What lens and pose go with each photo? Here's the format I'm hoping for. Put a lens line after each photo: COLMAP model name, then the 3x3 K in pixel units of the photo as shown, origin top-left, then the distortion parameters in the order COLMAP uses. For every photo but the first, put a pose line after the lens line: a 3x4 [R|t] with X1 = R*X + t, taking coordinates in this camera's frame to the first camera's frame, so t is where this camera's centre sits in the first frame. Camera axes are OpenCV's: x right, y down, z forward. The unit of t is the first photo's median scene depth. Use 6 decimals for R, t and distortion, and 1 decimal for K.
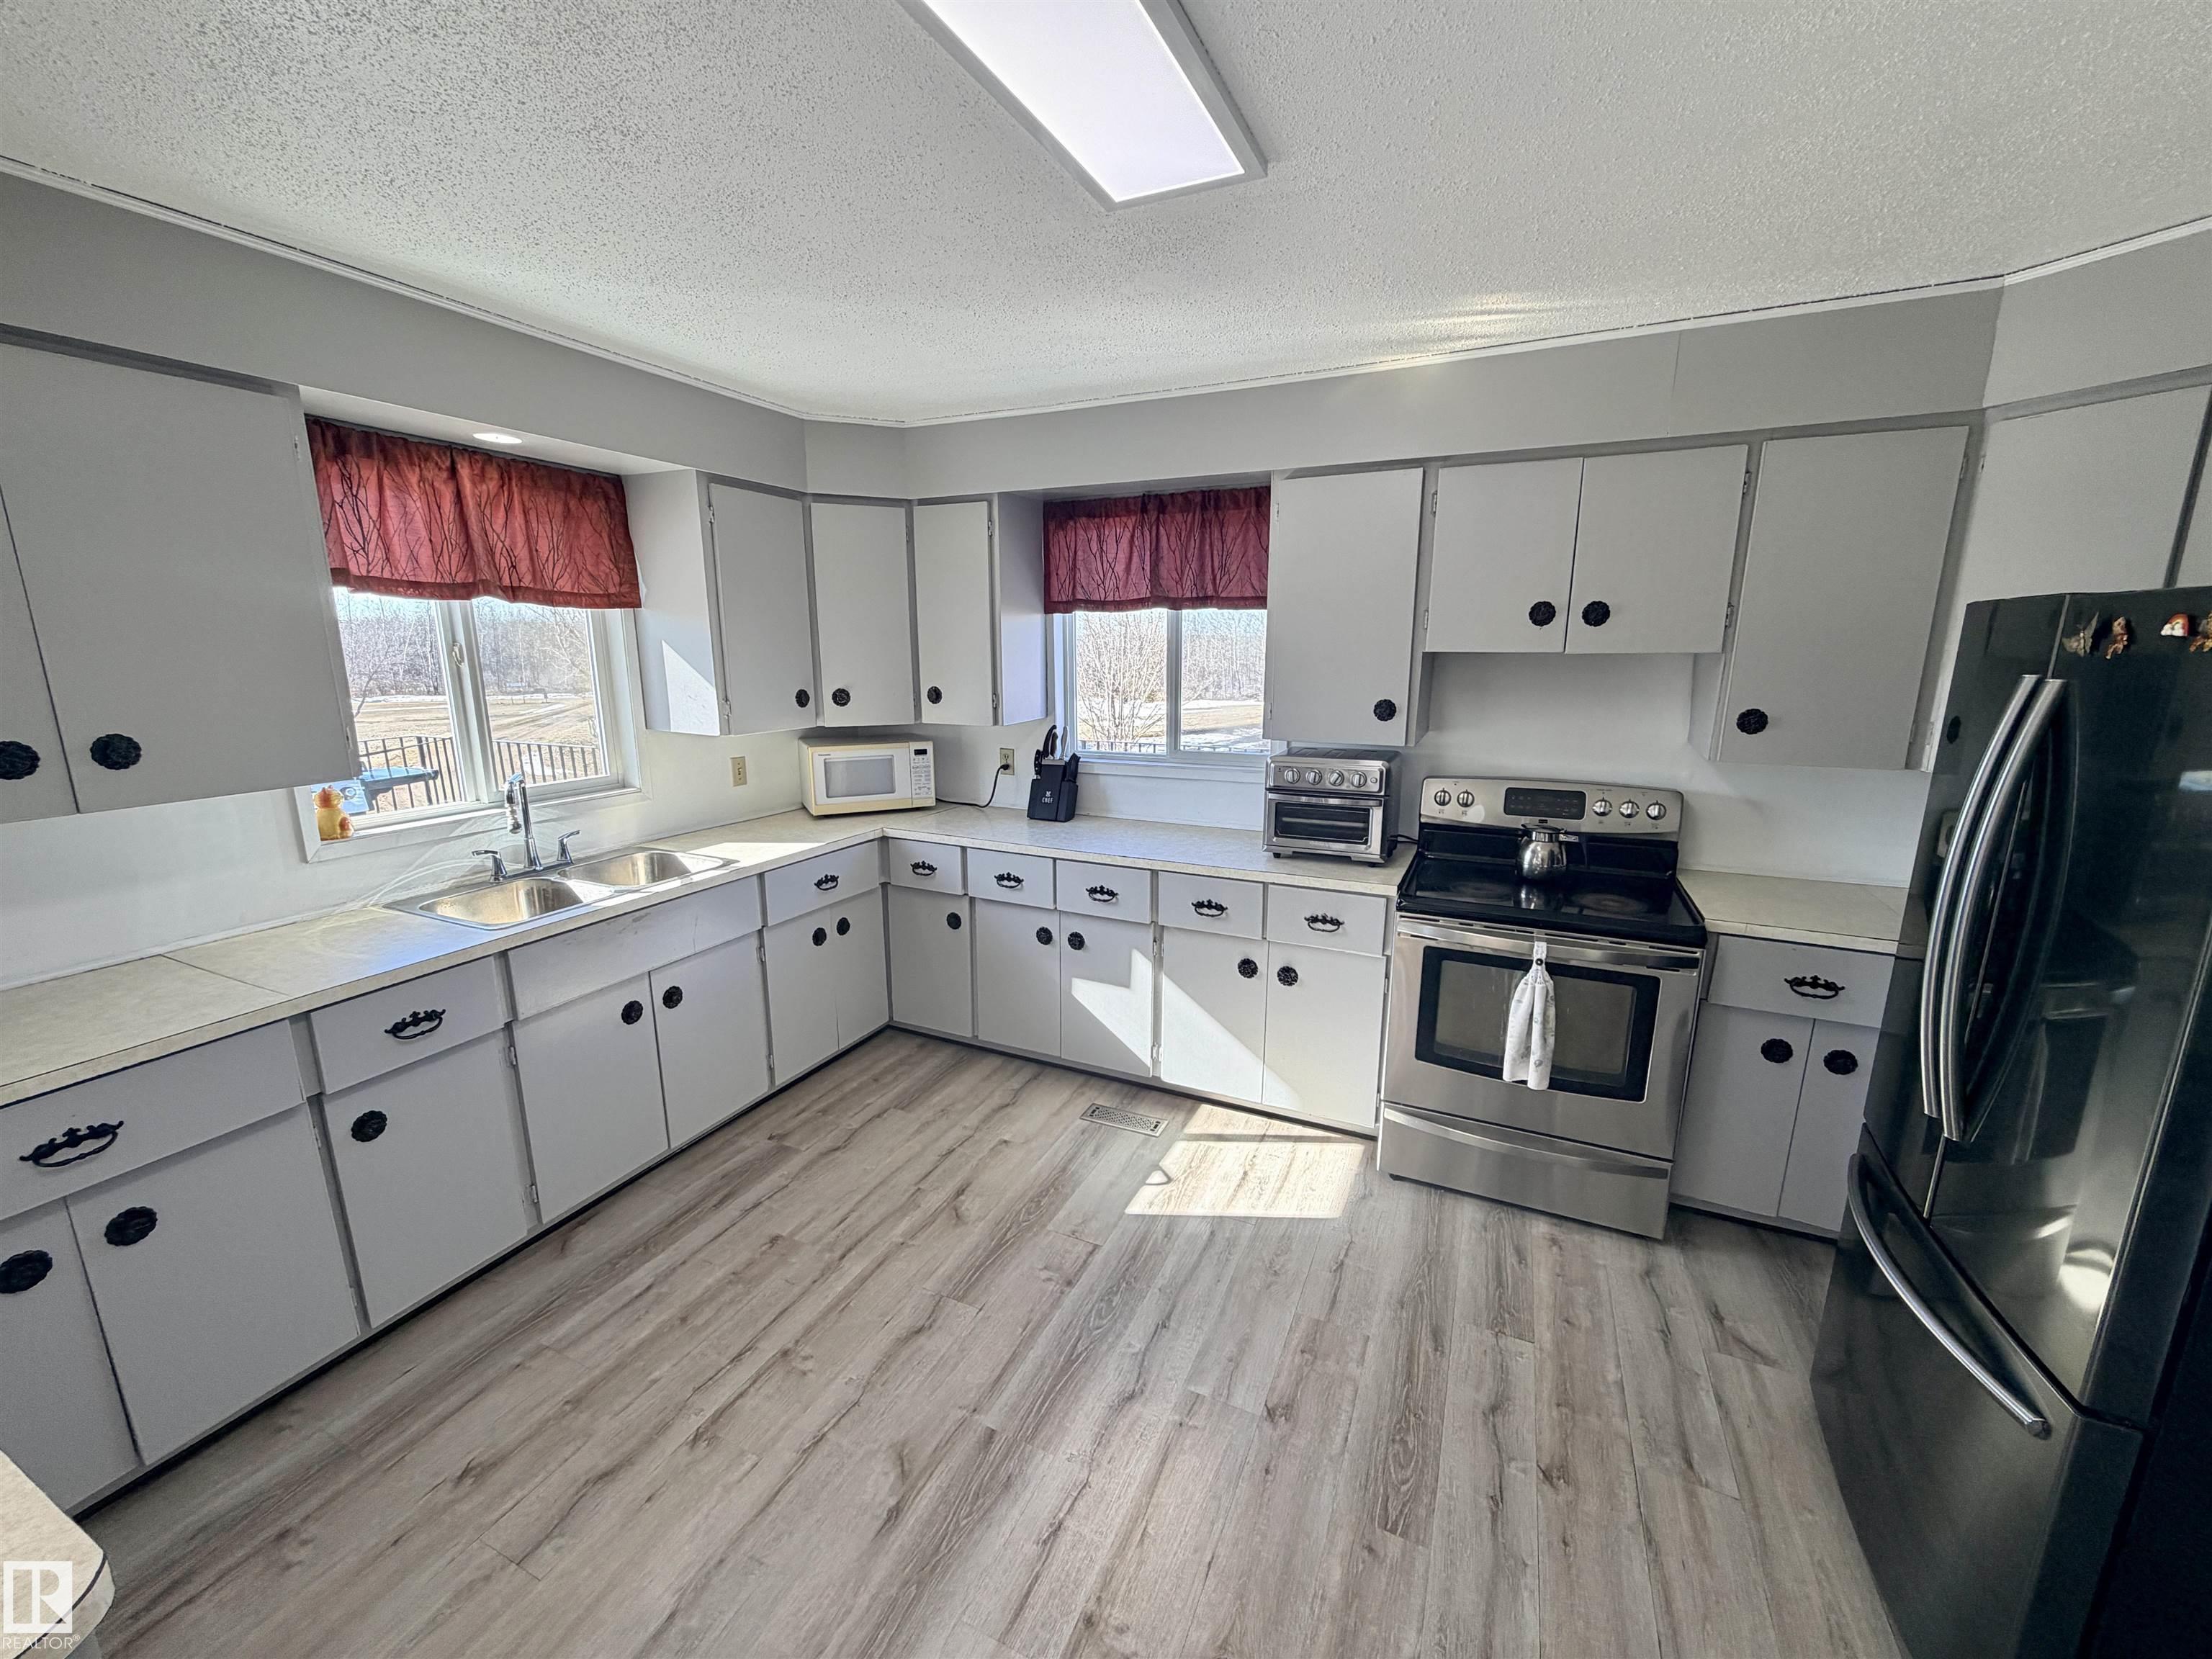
lens RADIAL K [[879.5, 0, 1101.4], [0, 879.5, 826.1], [0, 0, 1]] dist [-0.000811, 0.000559]
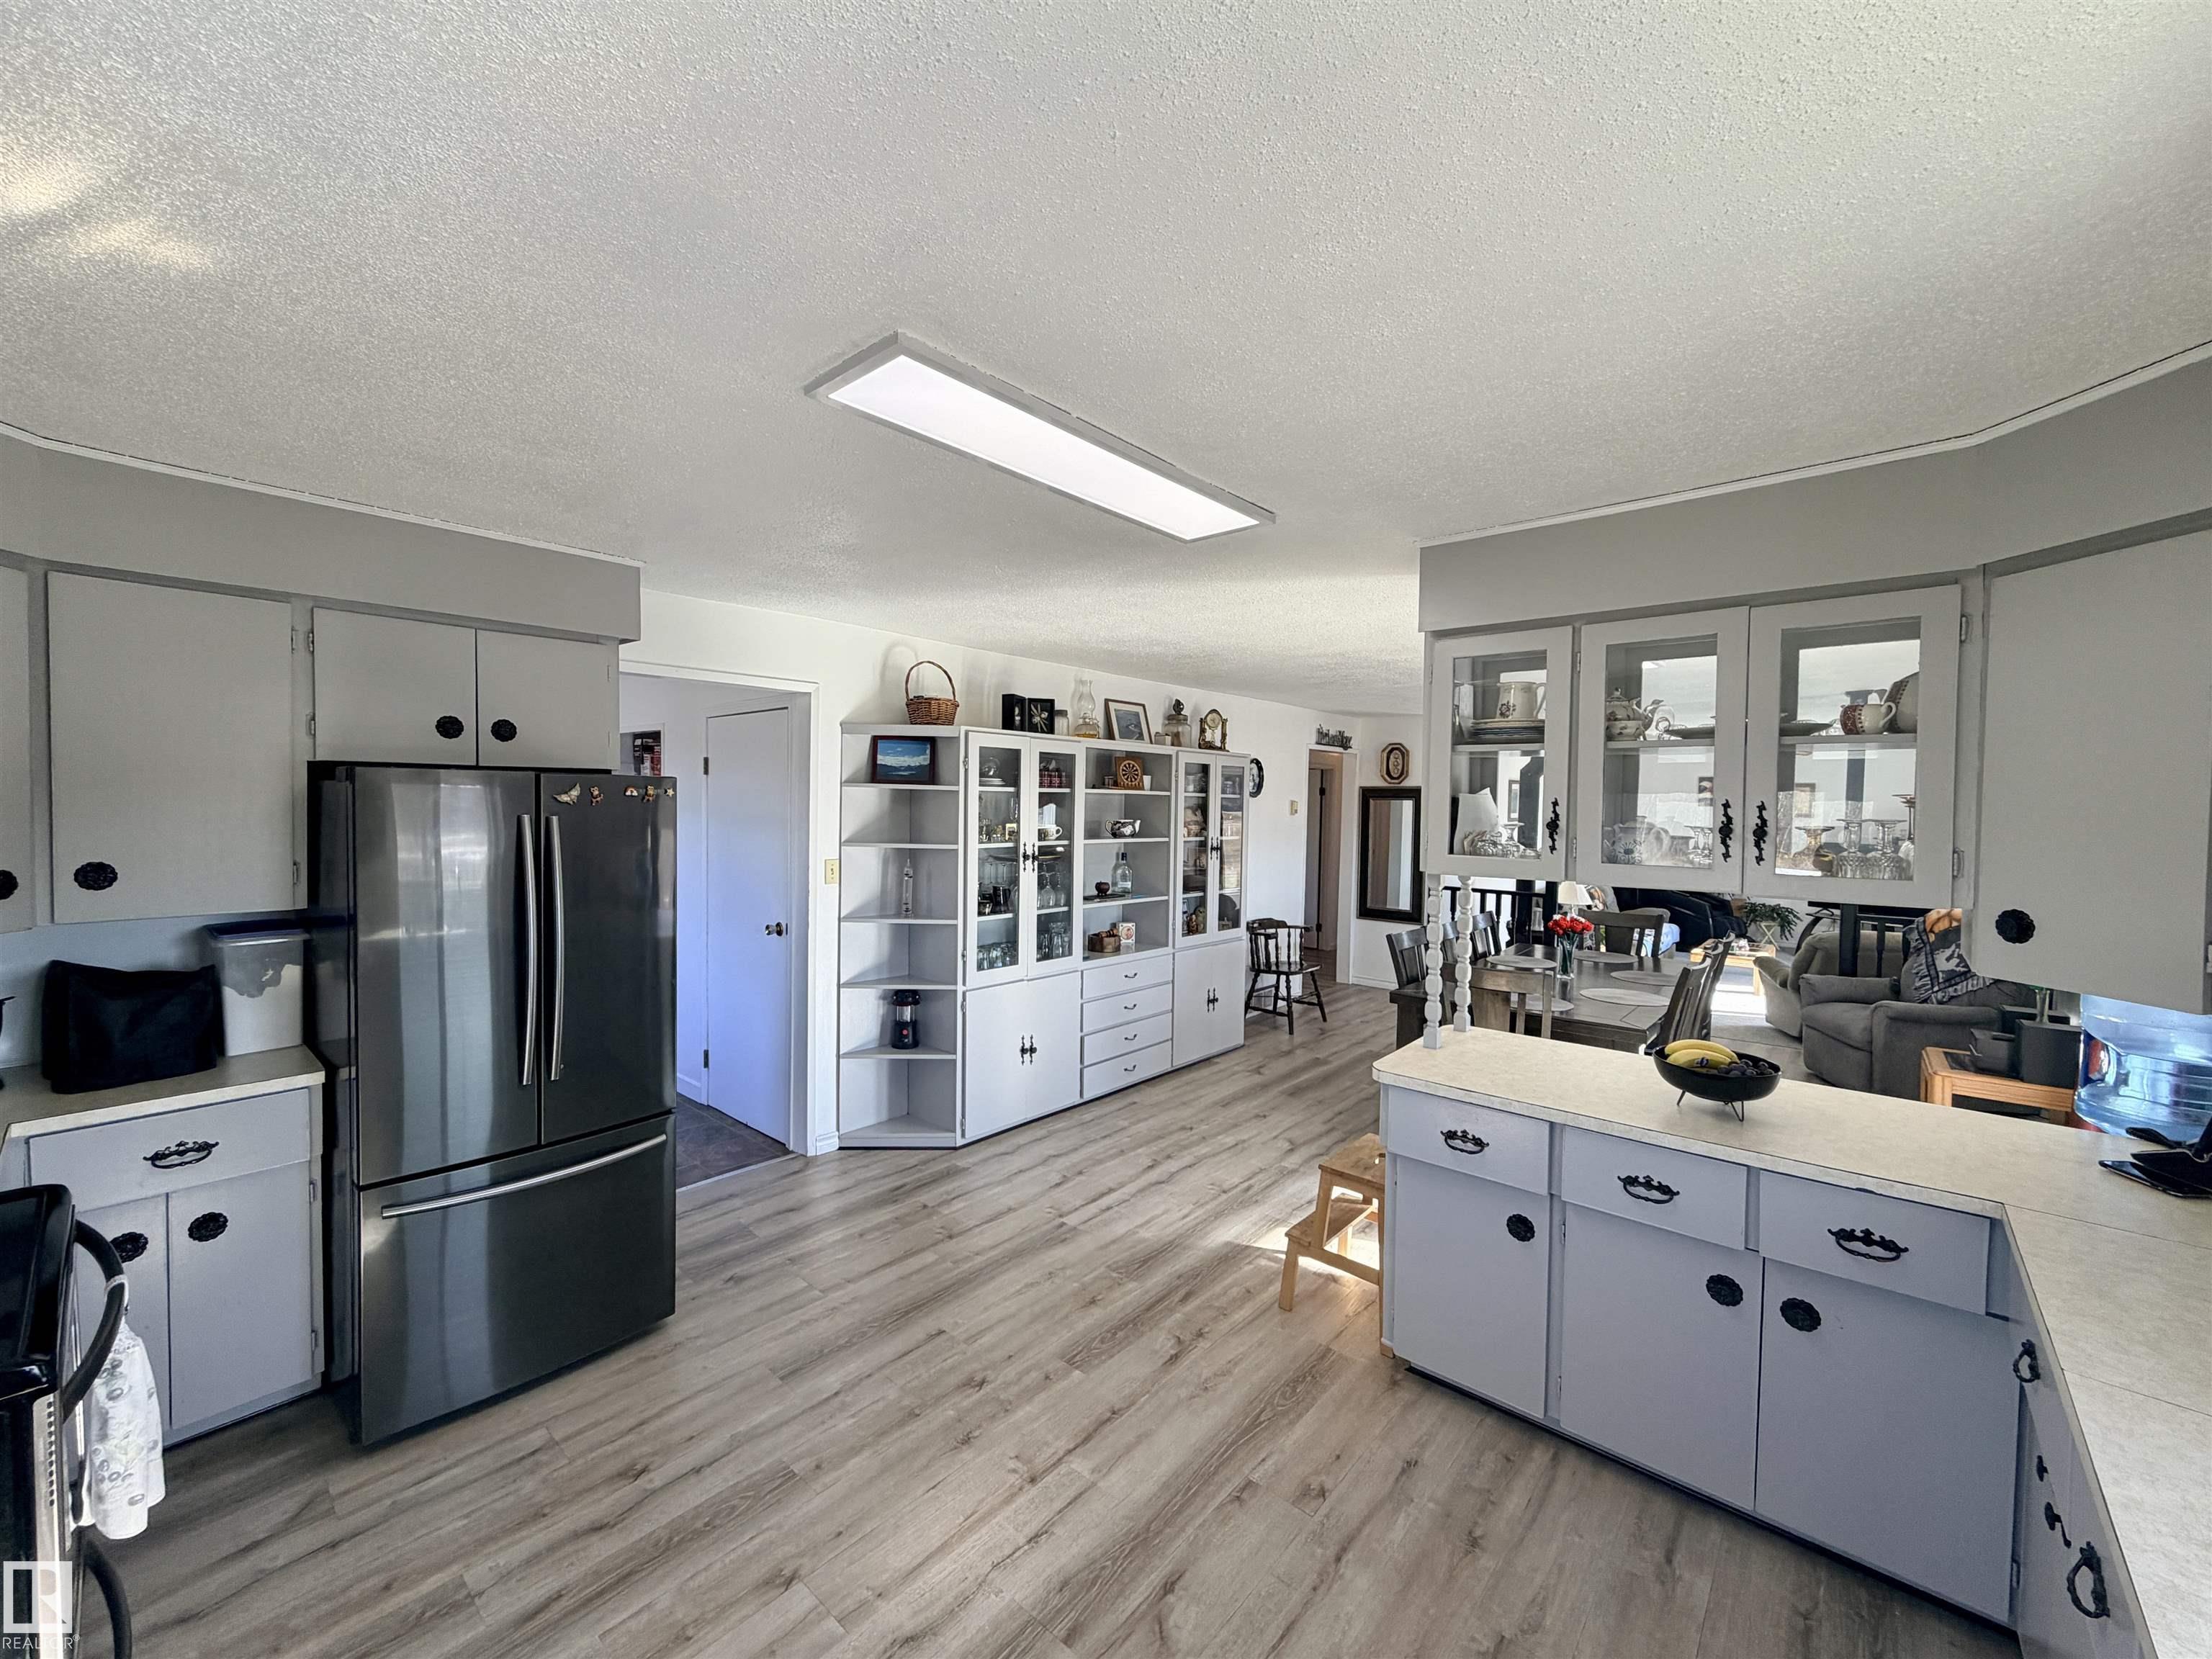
lens RADIAL K [[879.5, 0, 1099.2], [0, 879.5, 829.3], [0, 0, 1]] dist [-0.000811, 0.000559]
pose [[-0.958402, -0.024707, 0.284351, -0.264486], [0.043348, 0.972090, 0.230567, -0.235746], [-0.282112, 0.233302, -0.930582, 1.093631]]
